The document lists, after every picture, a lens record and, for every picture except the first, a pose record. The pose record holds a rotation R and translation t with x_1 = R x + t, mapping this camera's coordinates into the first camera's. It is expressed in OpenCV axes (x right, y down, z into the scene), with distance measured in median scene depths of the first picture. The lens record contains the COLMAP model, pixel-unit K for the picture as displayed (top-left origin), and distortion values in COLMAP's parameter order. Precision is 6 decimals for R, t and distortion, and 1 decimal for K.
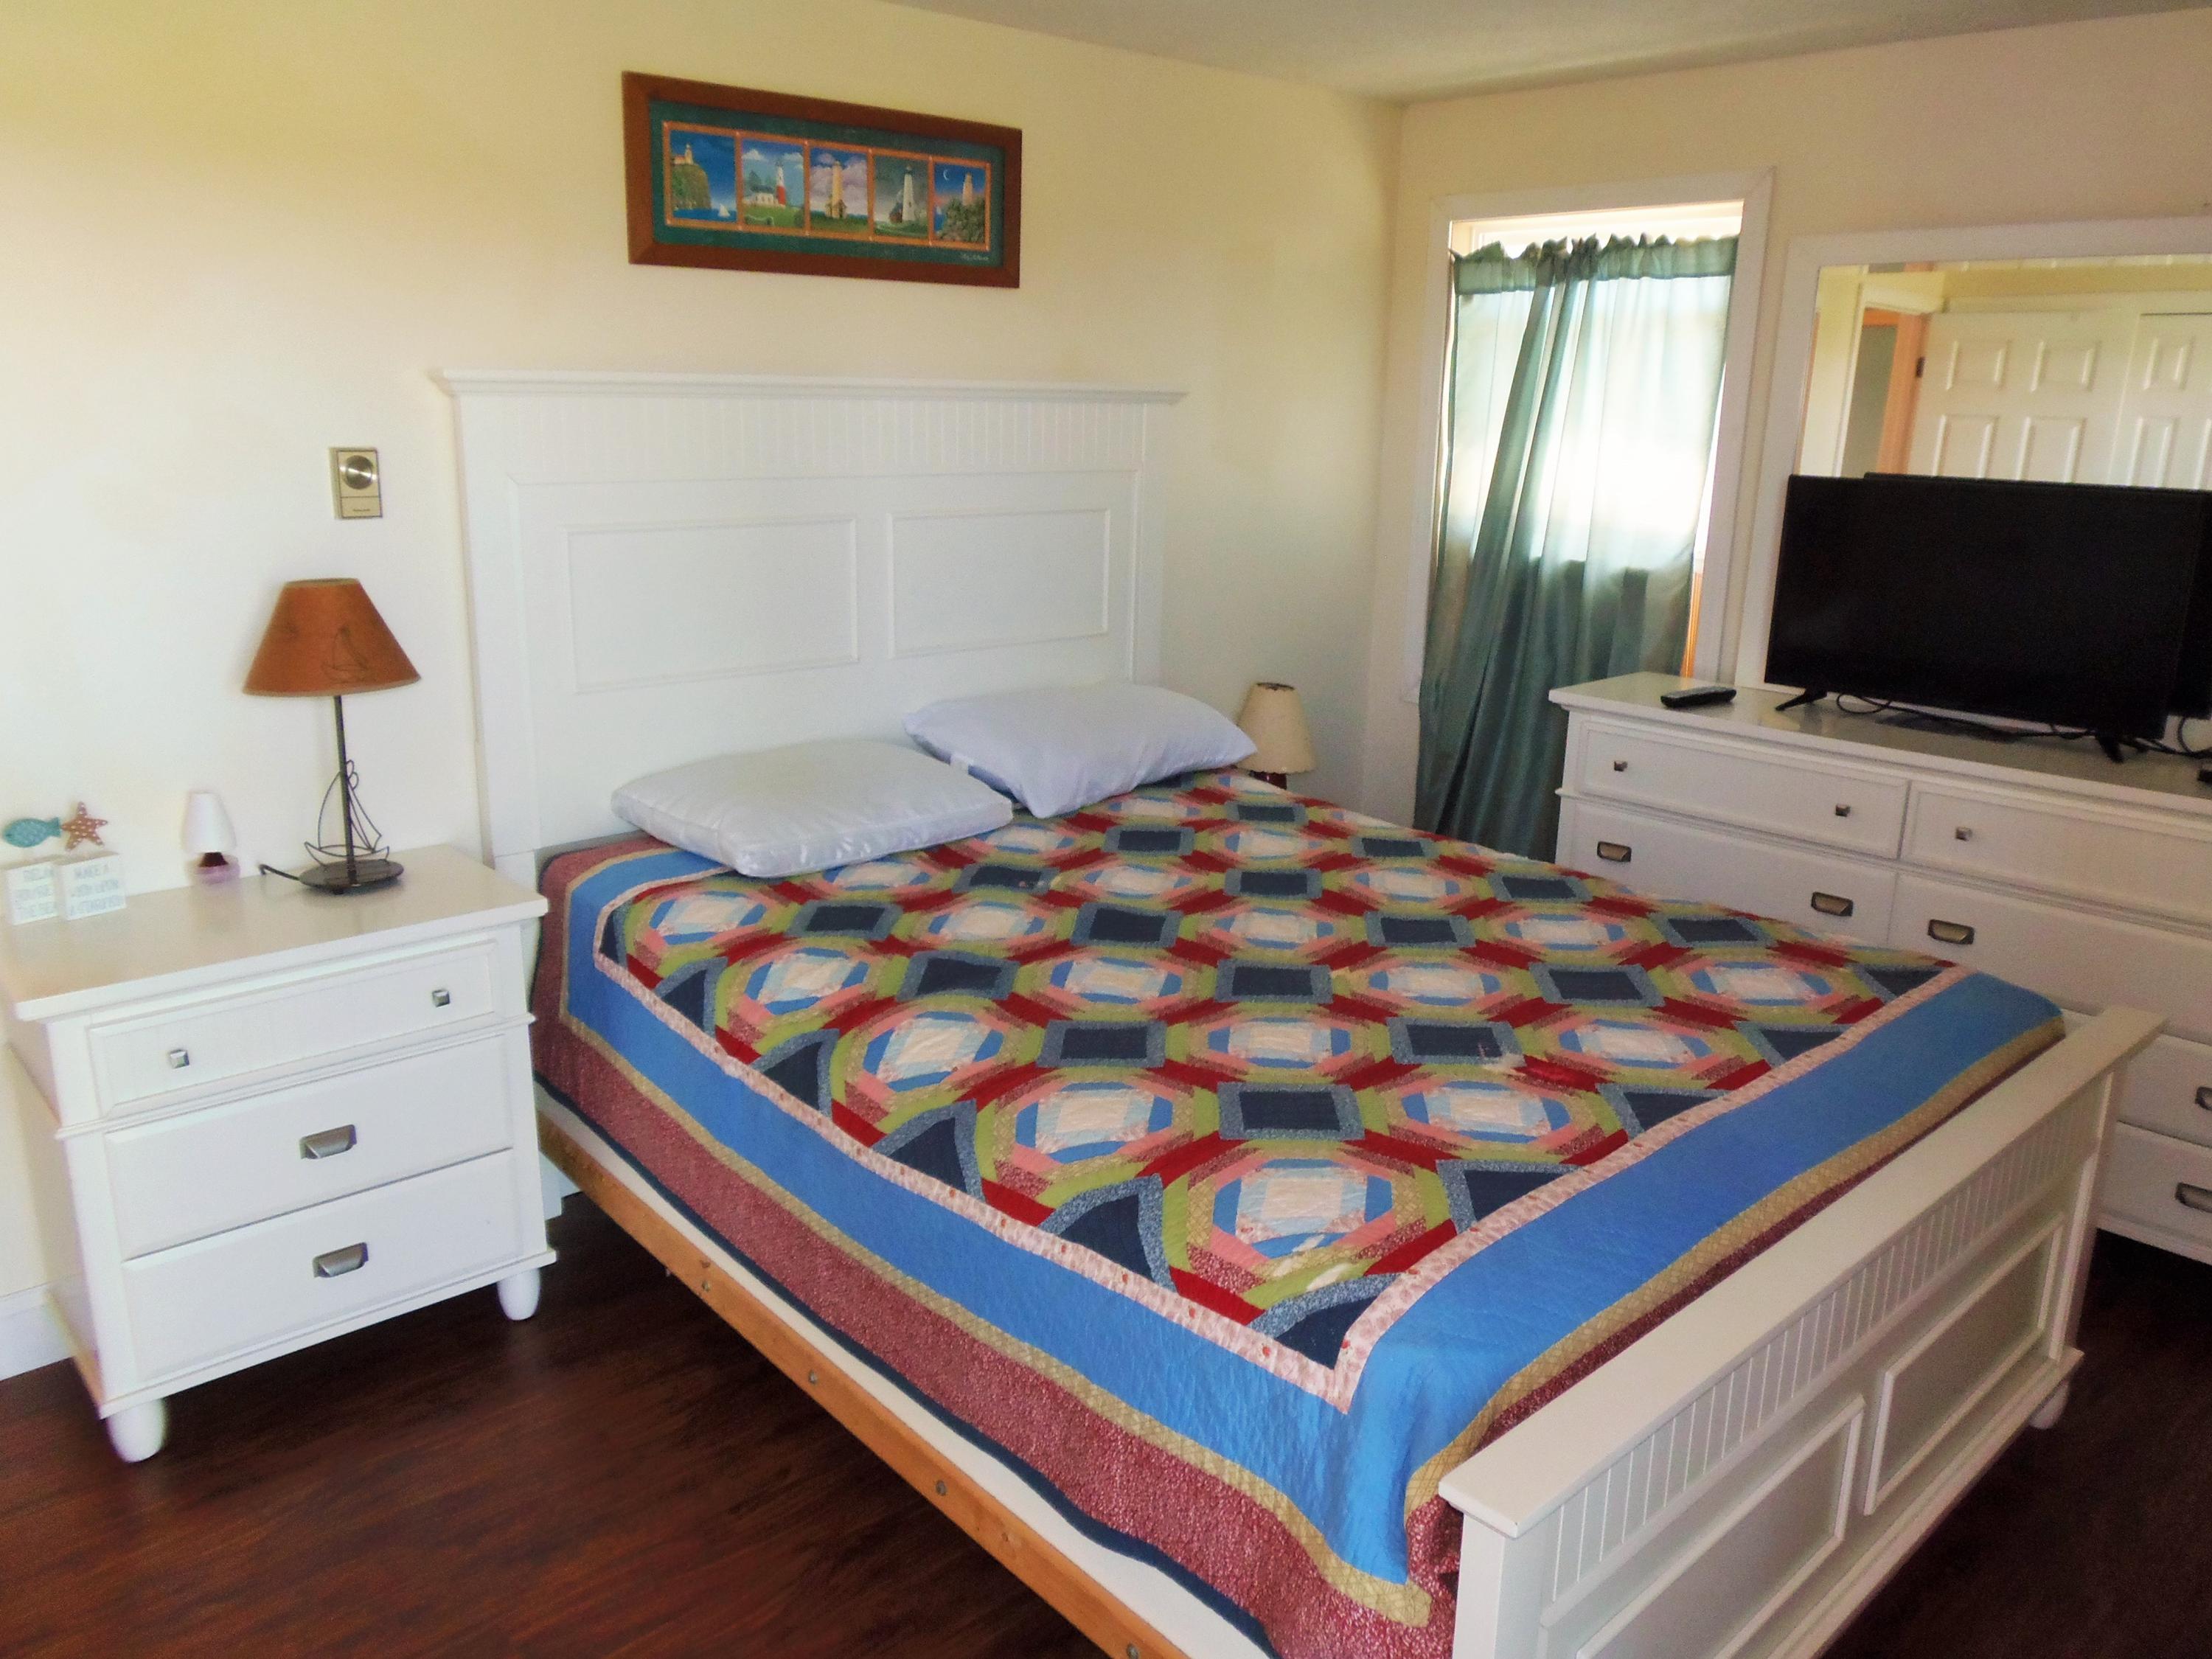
lens RADIAL K [[1605.4, 0, 1120.4], [0, 1605.4, 822.9], [0, 0, 1]] dist [-0.010161, -0.019472]
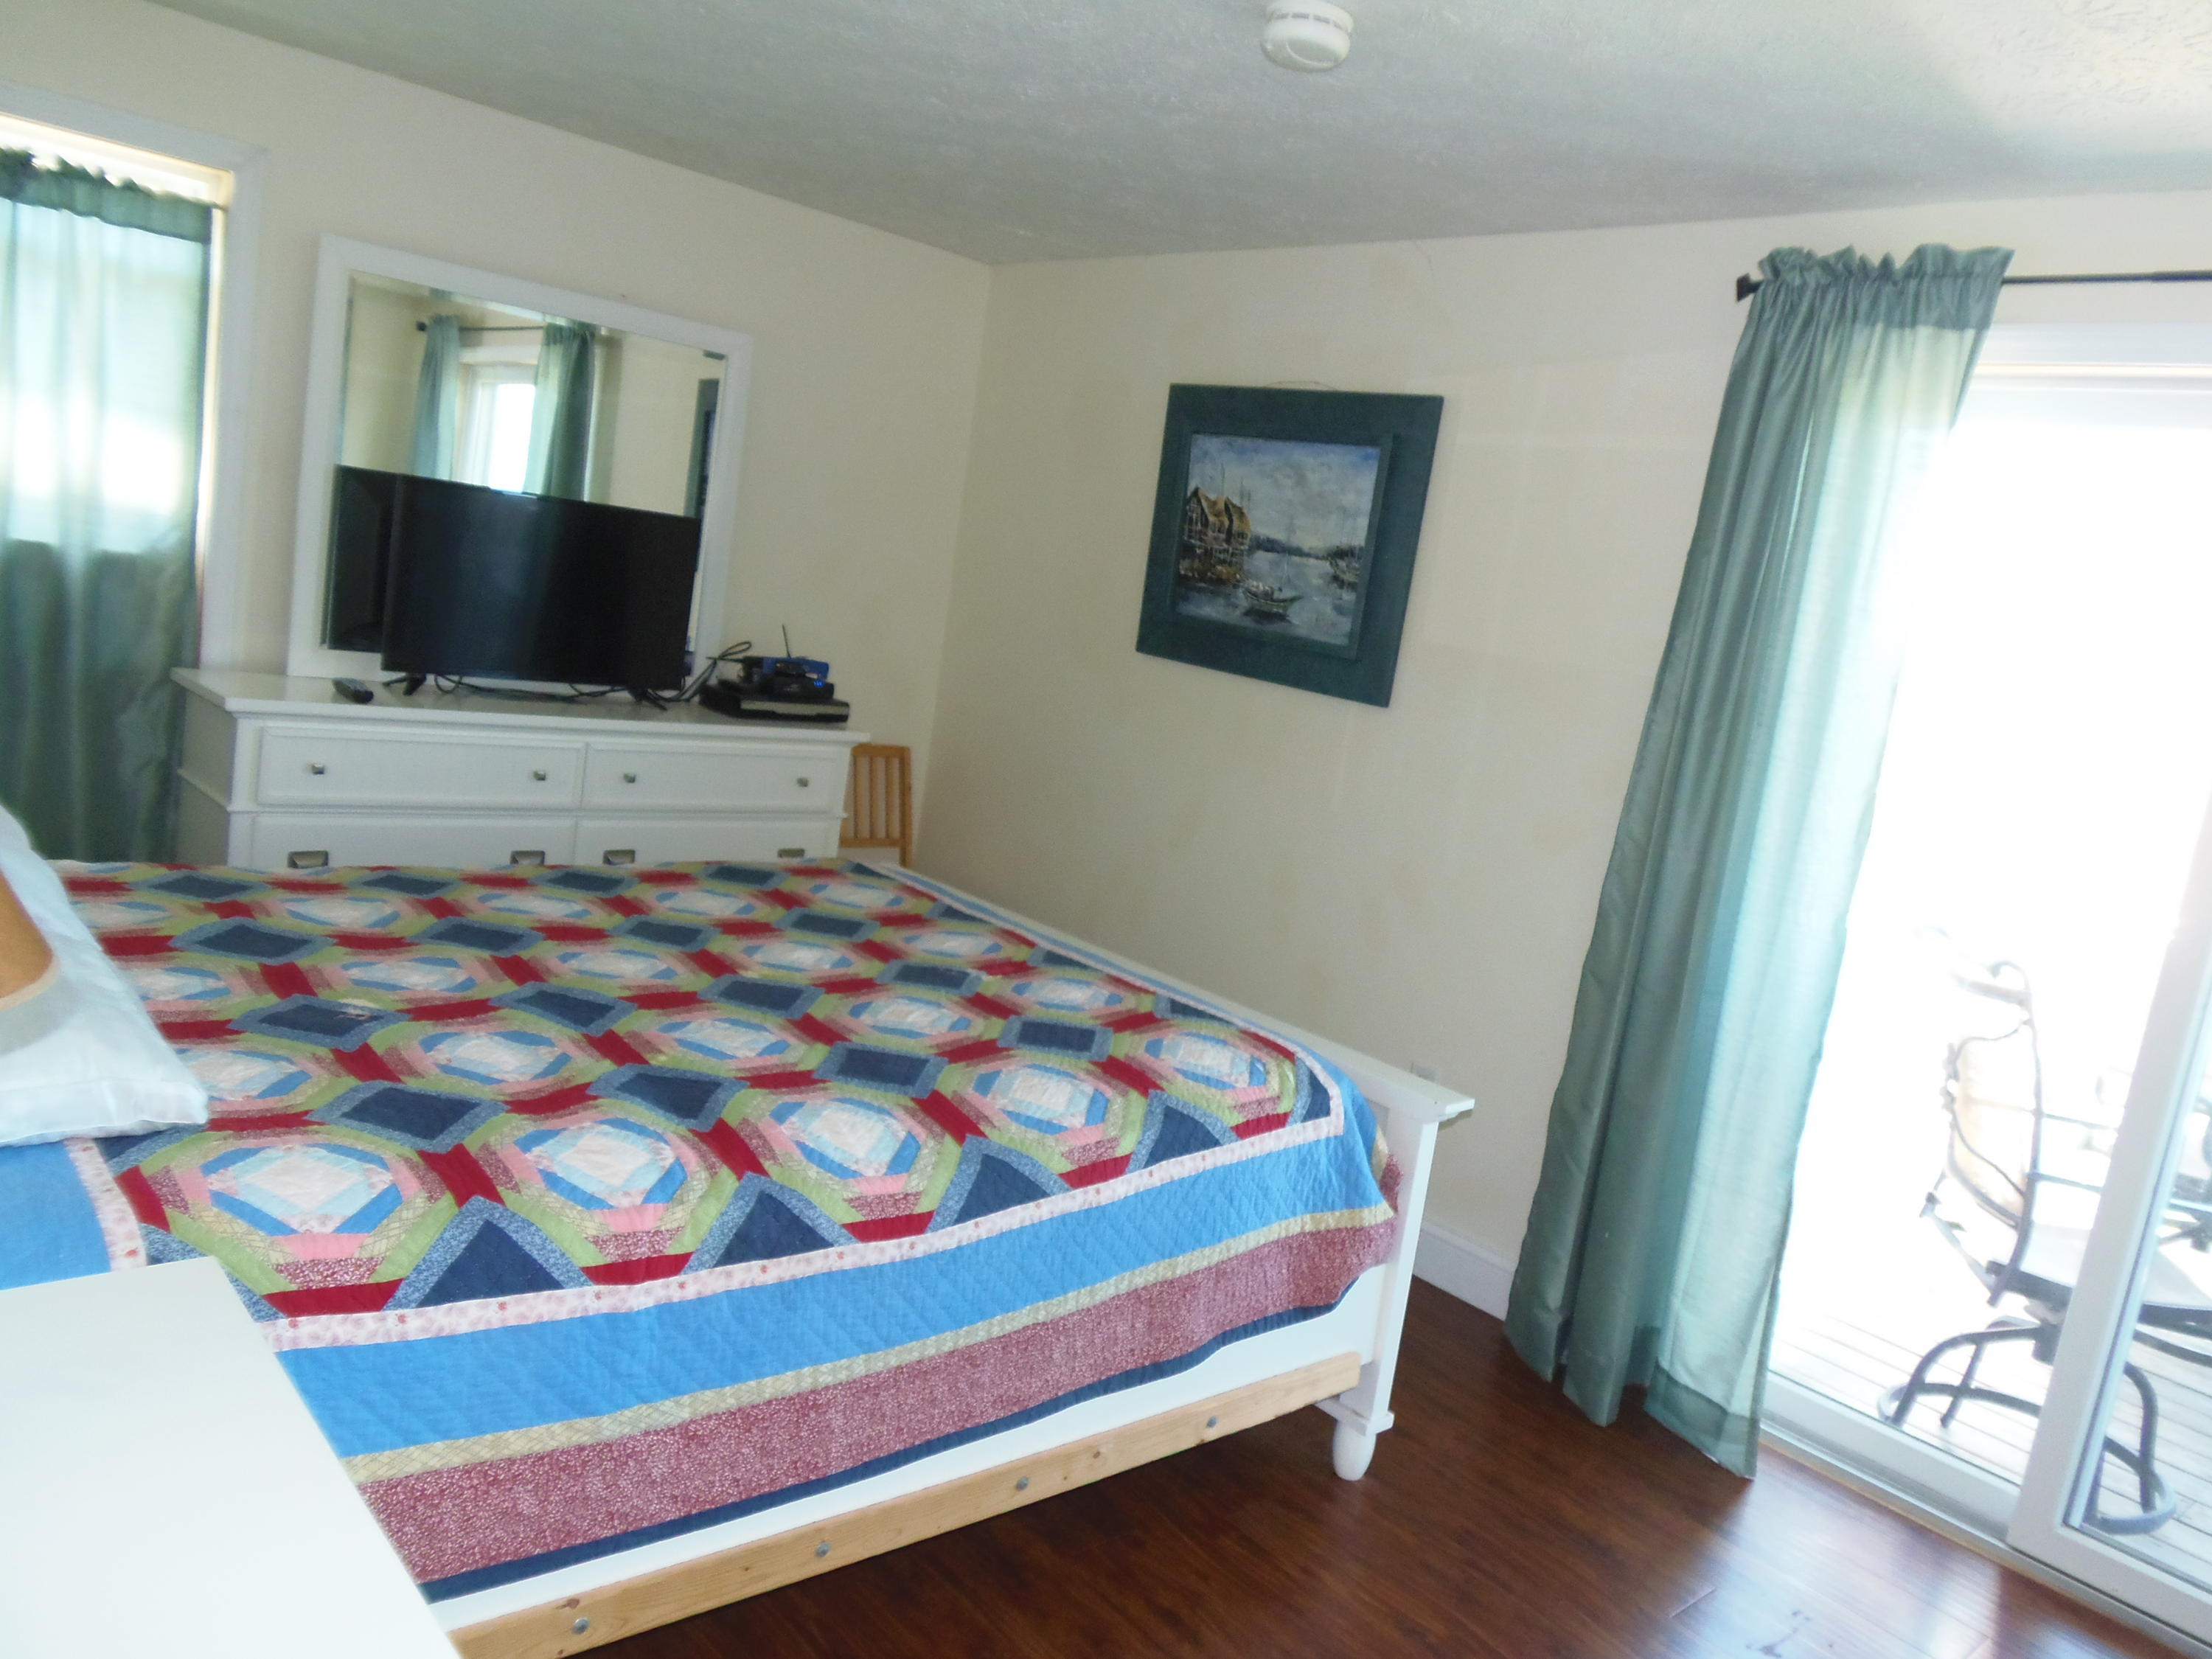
lens RADIAL K [[1605.4, 0, 1119.4], [0, 1605.4, 832.2], [0, 0, 1]] dist [-0.010161, -0.019472]
pose [[0.010446, -0.174923, 0.984527, -0.916090], [0.107434, 0.979078, 0.172815, -0.161800], [-0.994157, 0.103967, 0.029020, 0.716308]]
